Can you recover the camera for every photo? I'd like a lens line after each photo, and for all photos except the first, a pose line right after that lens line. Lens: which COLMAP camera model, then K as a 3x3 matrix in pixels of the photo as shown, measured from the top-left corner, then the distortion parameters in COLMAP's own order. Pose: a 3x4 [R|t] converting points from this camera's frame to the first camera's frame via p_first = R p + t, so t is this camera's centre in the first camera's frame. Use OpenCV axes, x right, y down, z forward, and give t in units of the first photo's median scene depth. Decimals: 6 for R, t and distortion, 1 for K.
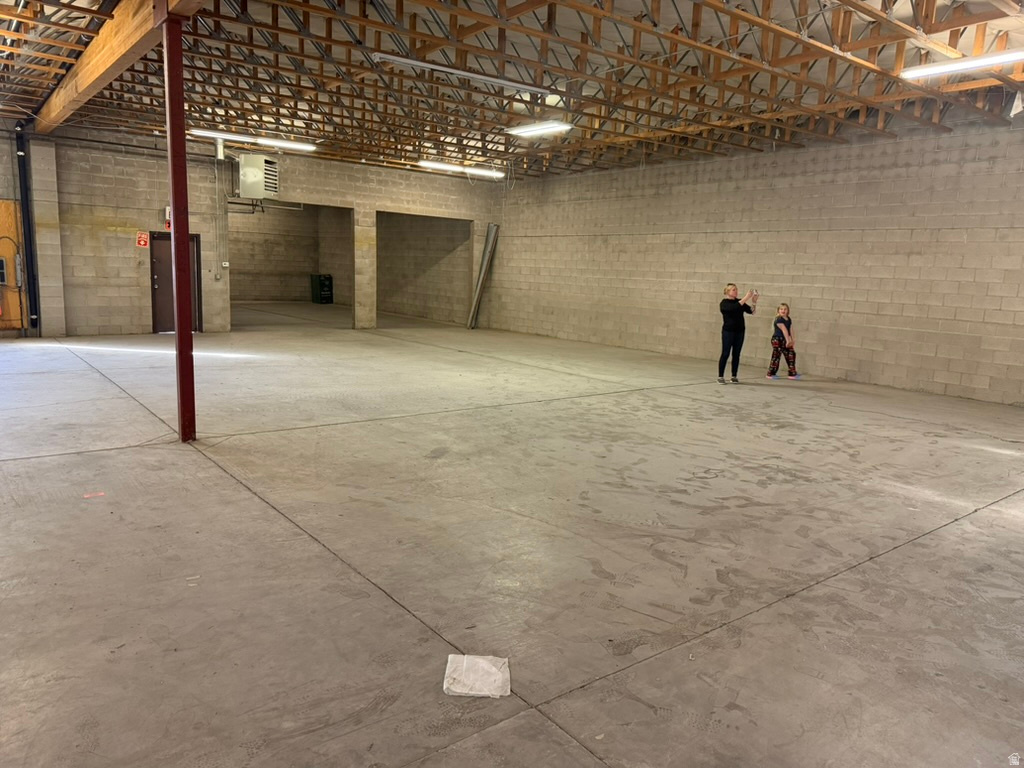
lens RADIAL K [[725.5, 0, 516.1], [0, 725.5, 390.5], [0, 0, 1]] dist [0.075731, -0.109094]
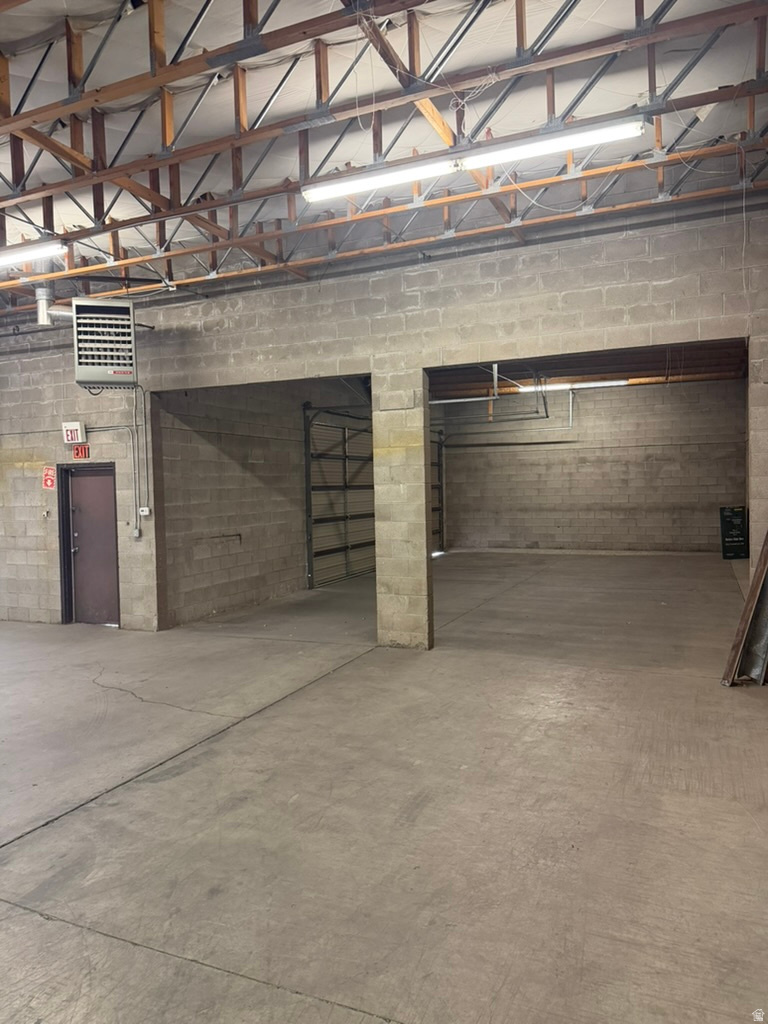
lens RADIAL K [[725.5, 0, 390.1], [0, 725.5, 518.3], [0, 0, 1]] dist [0.075731, -0.109094]
pose [[0.473207, -0.011903, -0.880871, 0.172664], [-0.105949, 0.991882, -0.070319, -0.137273], [0.874557, 0.126603, 0.468105, 0.842442]]
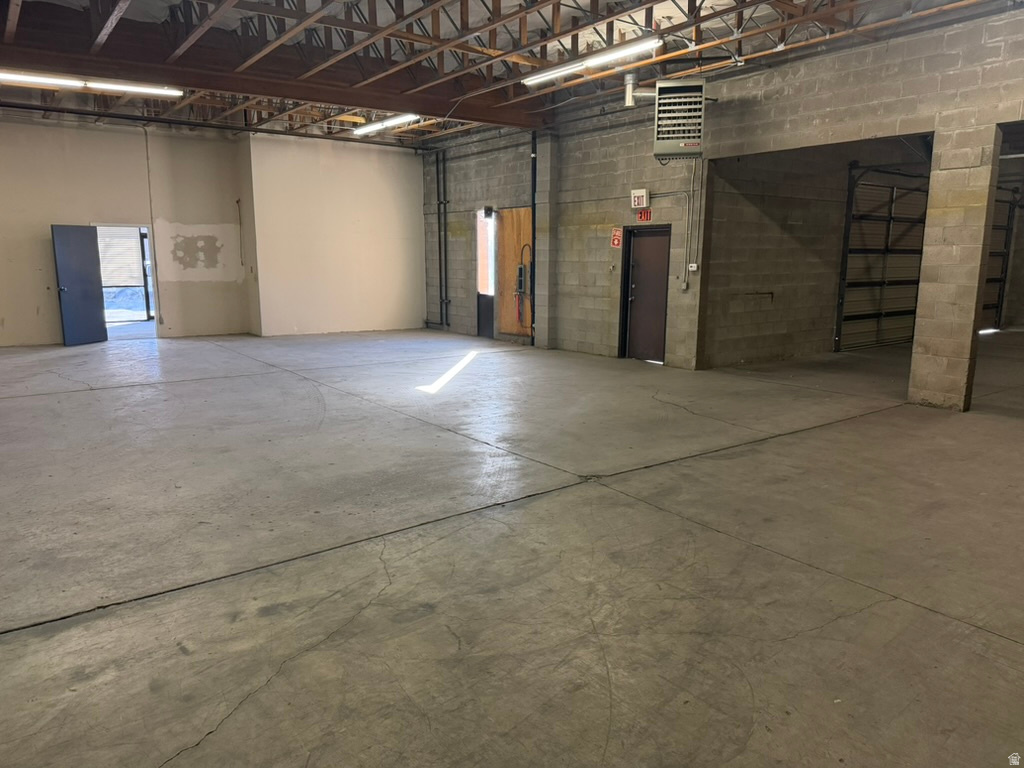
lens RADIAL K [[725.5, 0, 516.1], [0, 725.5, 390.5], [0, 0, 1]] dist [0.075731, -0.109094]
pose [[-0.020733, 0.142559, -0.989569, 0.247464], [-0.169941, 0.974876, 0.144003, -0.122629], [0.985236, 0.171154, 0.004014, 0.803060]]
